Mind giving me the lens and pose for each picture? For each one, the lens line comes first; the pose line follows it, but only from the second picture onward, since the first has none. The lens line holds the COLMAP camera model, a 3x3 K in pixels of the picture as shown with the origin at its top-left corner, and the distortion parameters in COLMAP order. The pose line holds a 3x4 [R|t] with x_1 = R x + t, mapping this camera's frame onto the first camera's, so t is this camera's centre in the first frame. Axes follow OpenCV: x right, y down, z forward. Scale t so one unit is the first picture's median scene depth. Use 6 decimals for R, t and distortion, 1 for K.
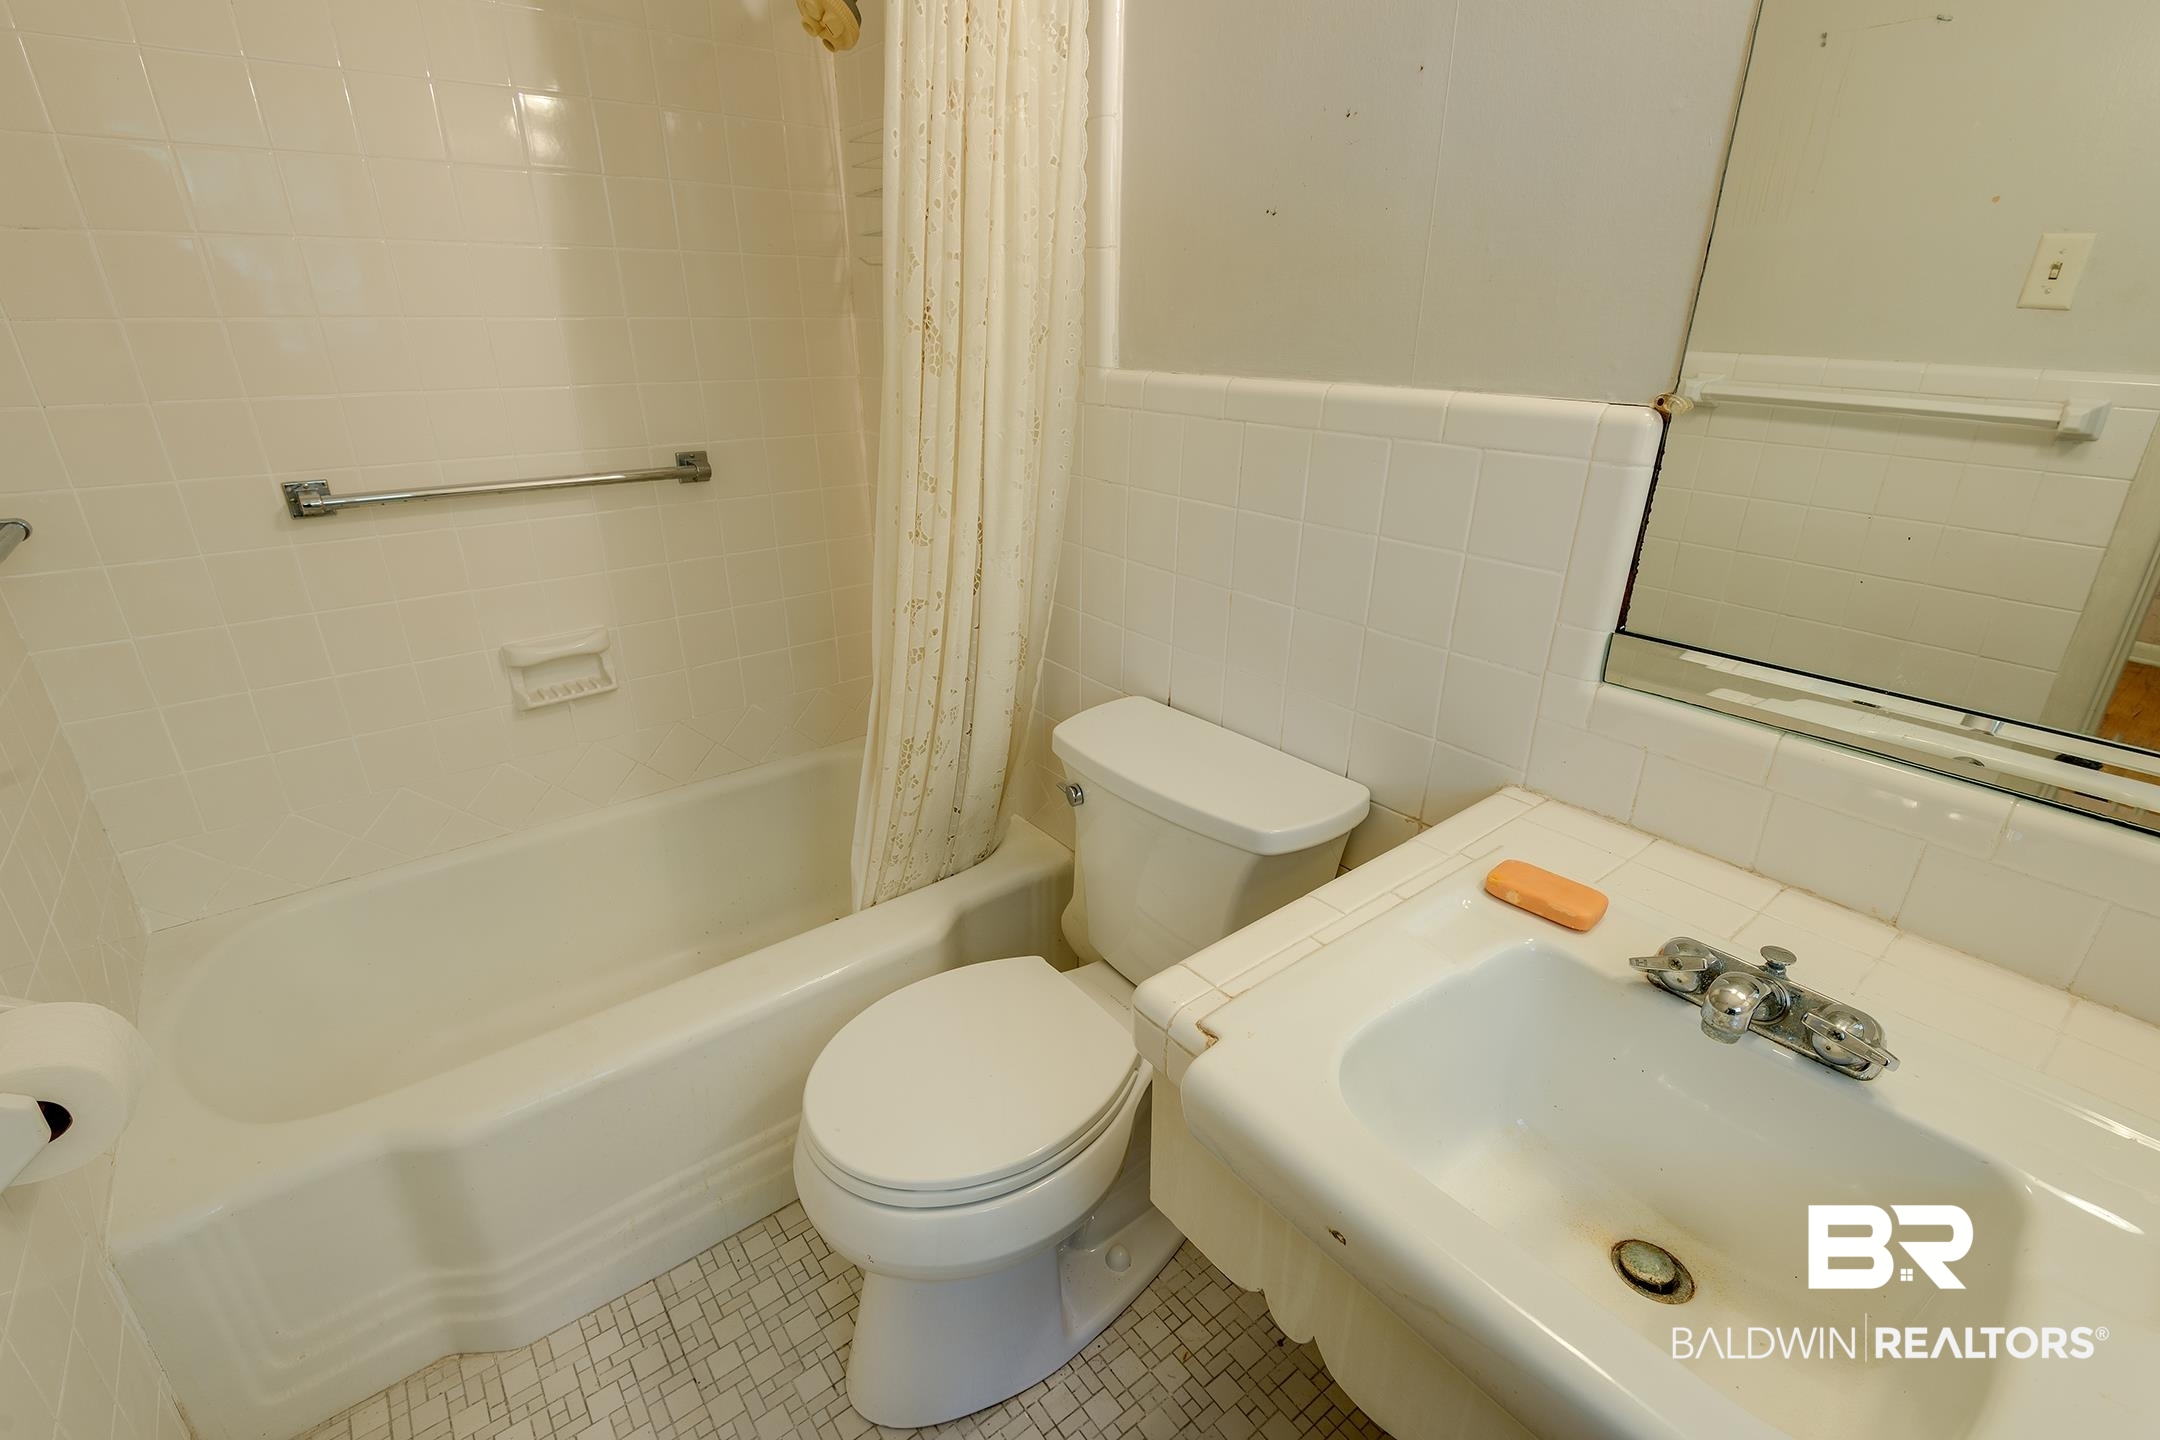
lens RADIAL K [[975.5, 0, 1089.3], [0, 975.5, 721.3], [0, 0, 1]] dist [0.042076, -0.028043]
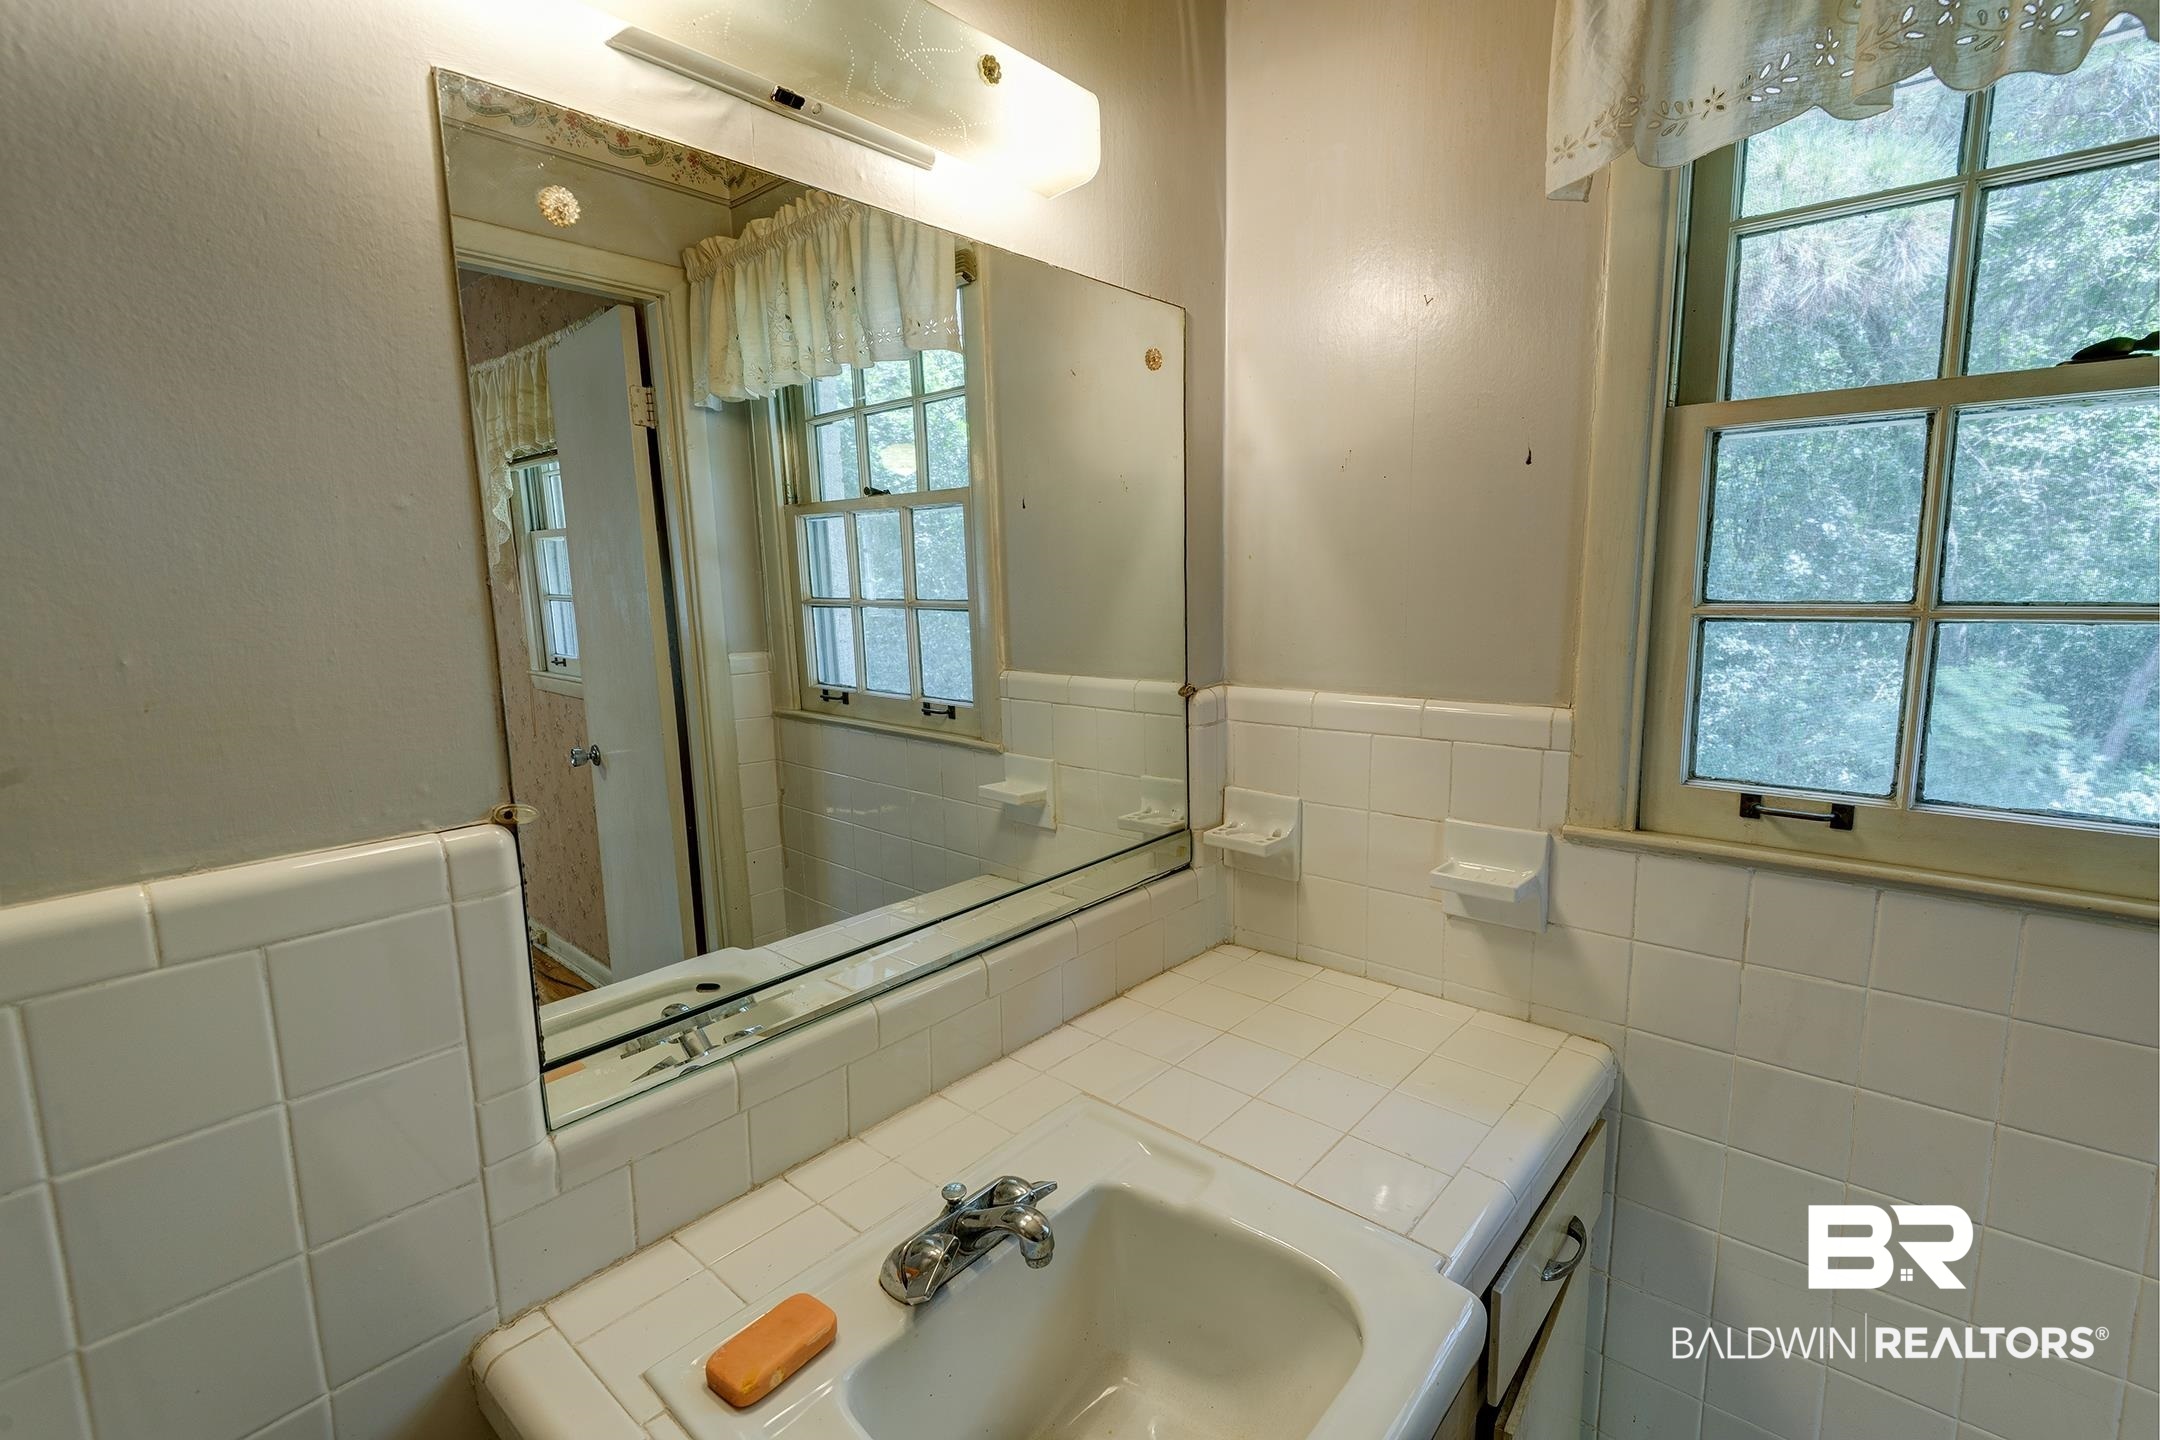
lens RADIAL K [[975.5, 0, 1089.3], [0, 975.5, 721.3], [0, 0, 1]] dist [0.042076, -0.028043]
pose [[-0.180104, -0.153232, 0.971639, -0.313558], [0.396394, 0.892728, 0.214264, -0.357362], [-0.900241, 0.423741, -0.100044, 0.563830]]
